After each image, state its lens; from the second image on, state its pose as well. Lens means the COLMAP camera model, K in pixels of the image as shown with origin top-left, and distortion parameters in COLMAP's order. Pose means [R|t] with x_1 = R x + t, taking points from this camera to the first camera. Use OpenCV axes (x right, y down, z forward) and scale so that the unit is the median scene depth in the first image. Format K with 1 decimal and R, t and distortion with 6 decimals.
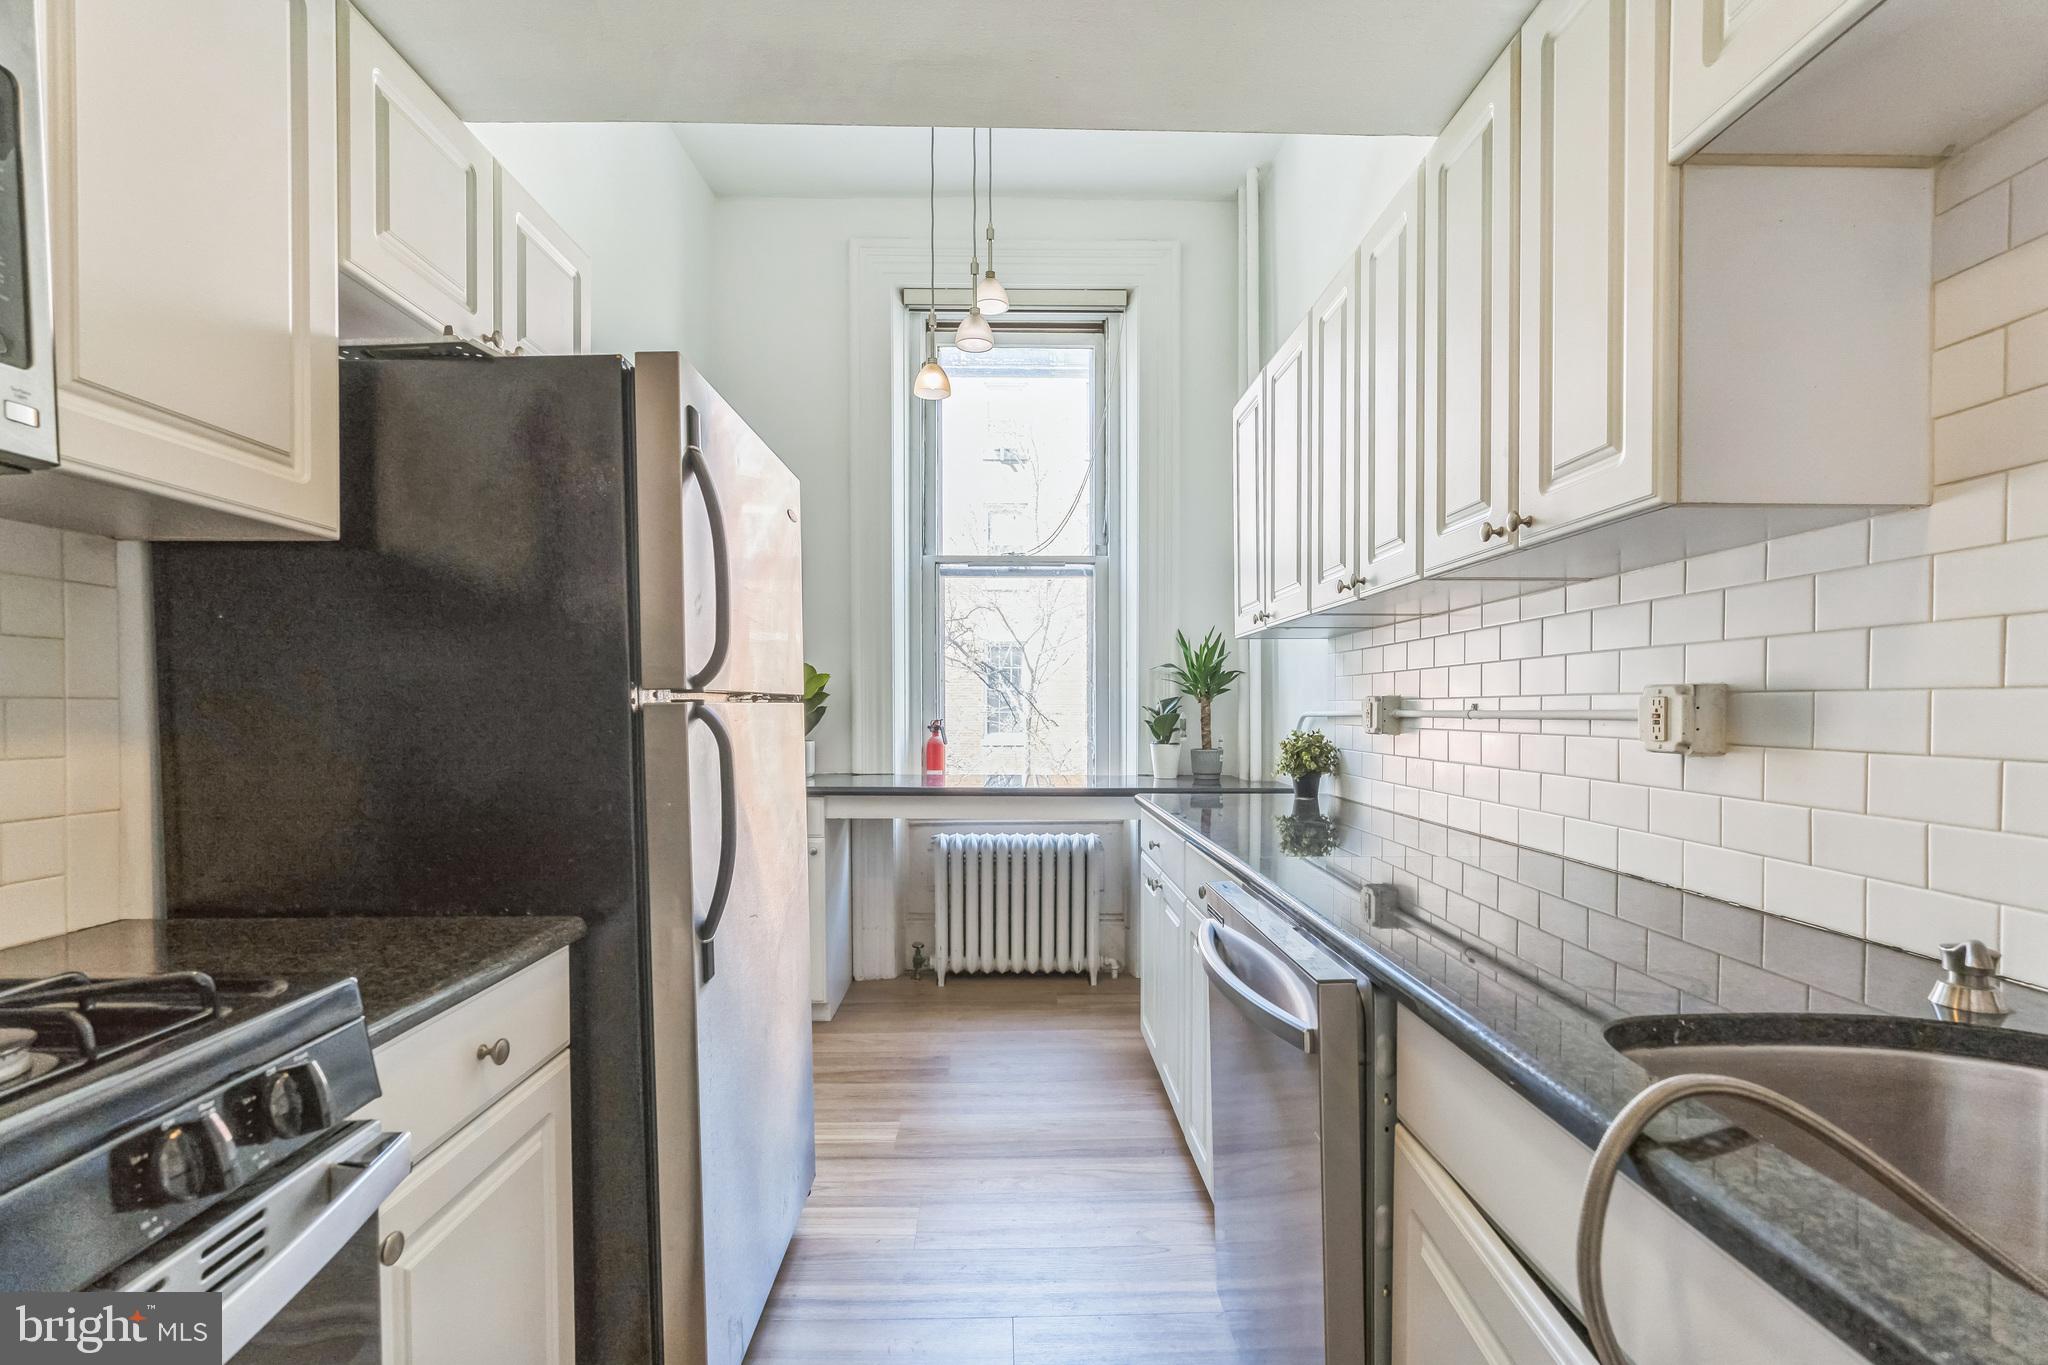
lens RADIAL K [[907.5, 0, 1029.2], [0, 907.5, 690.4], [0, 0, 1]] dist [-0.008712, 0.003371]
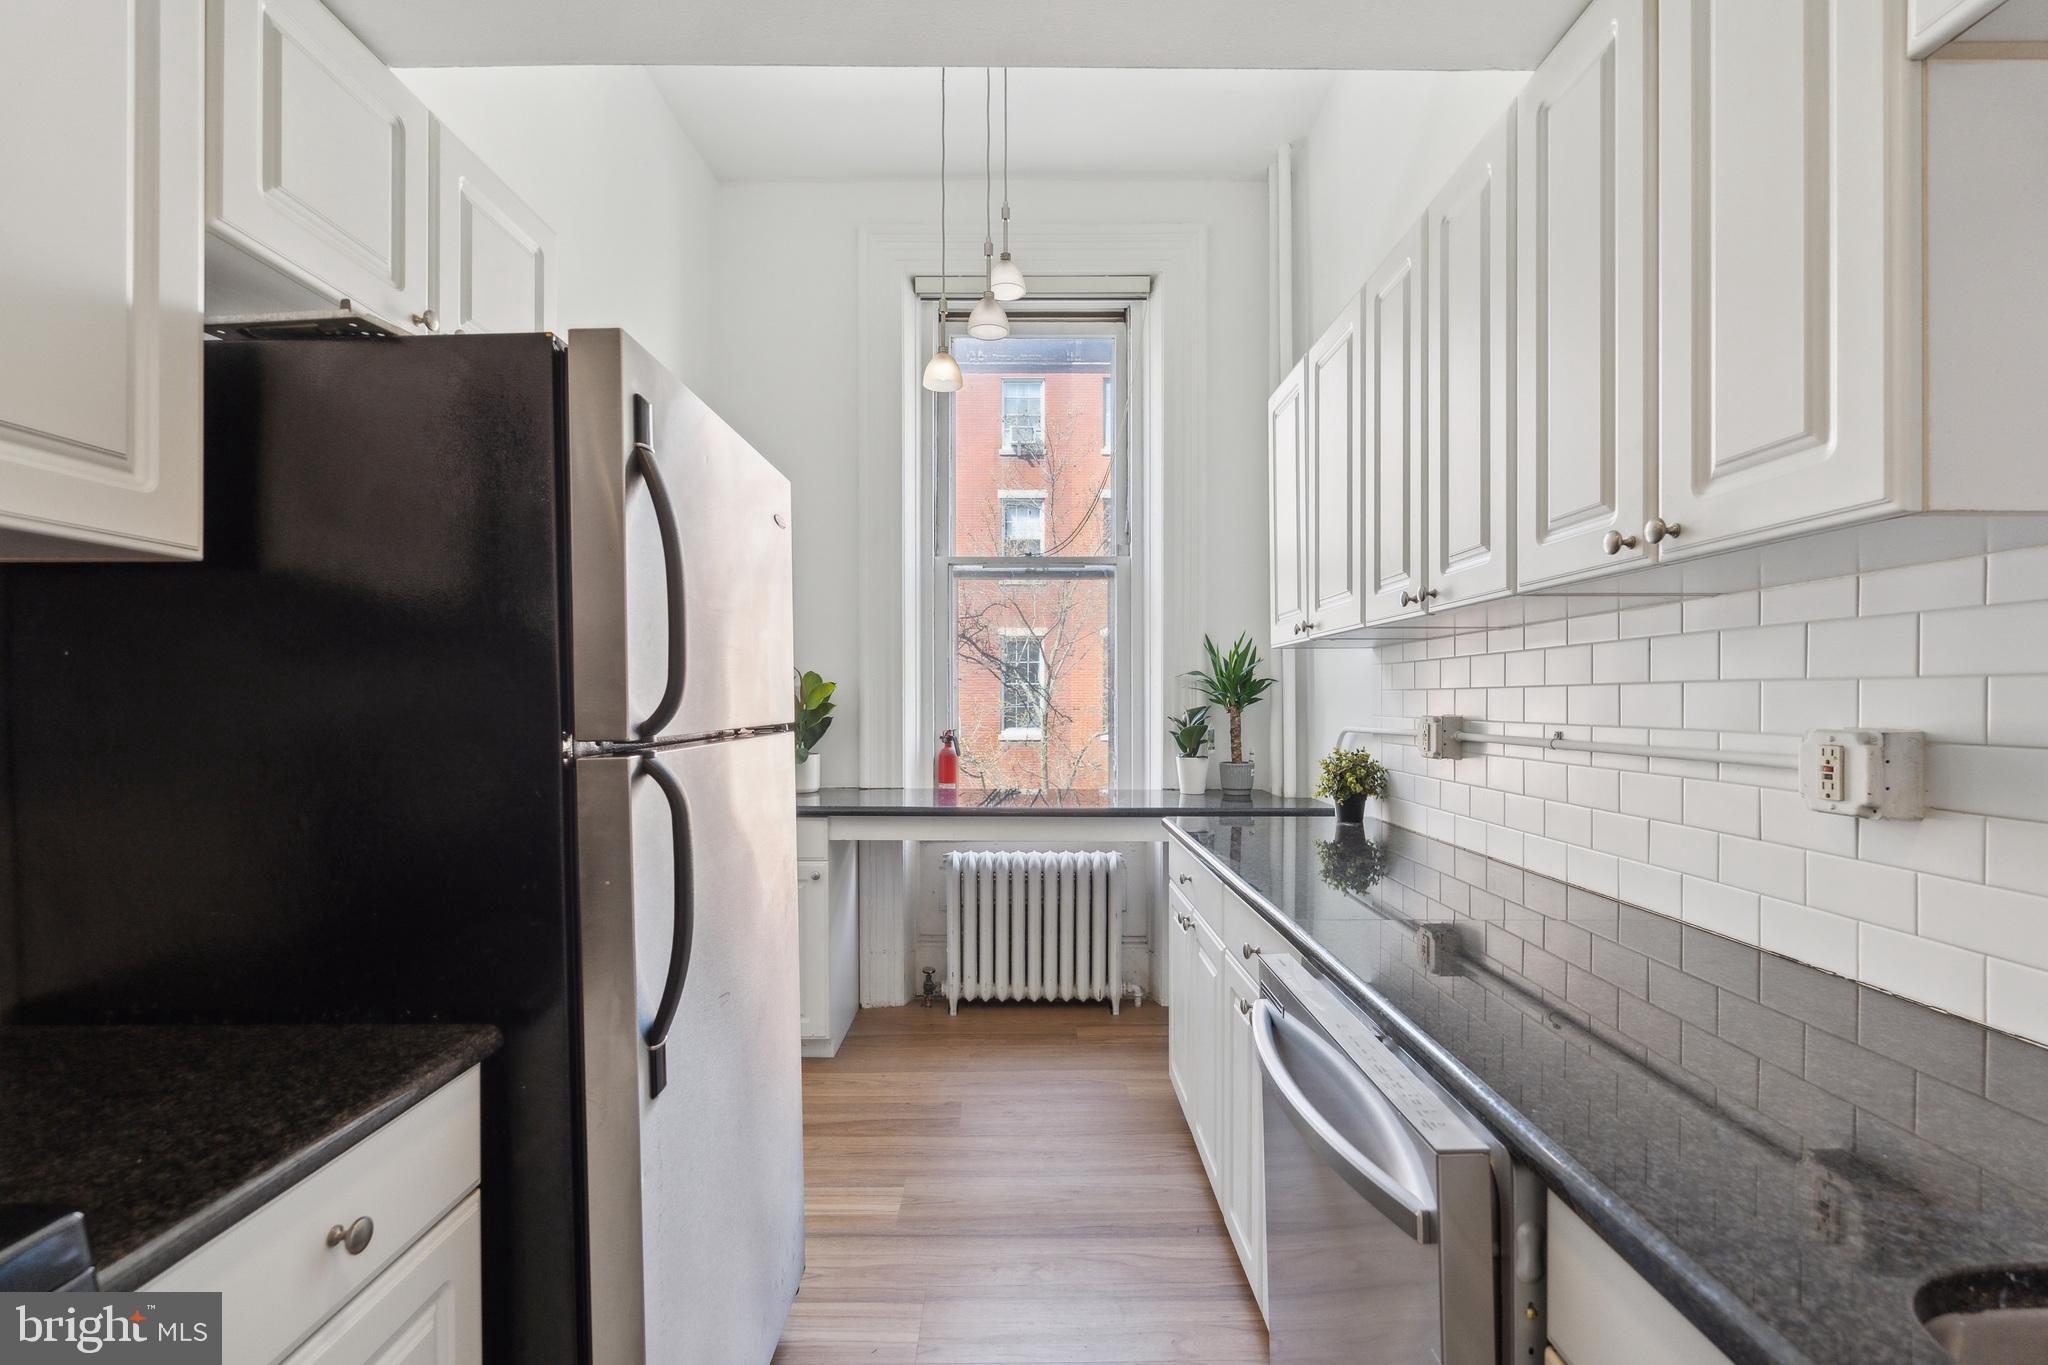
lens RADIAL K [[907.5, 0, 1020.9], [0, 907.5, 677.1], [0, 0, 1]] dist [-0.008712, 0.003371]
pose [[0.999625, 0.000631, -0.027389, -0.003213], [-0.000866, 0.999963, -0.008570, -0.038195], [0.027383, 0.008590, 0.999588, 0.143487]]
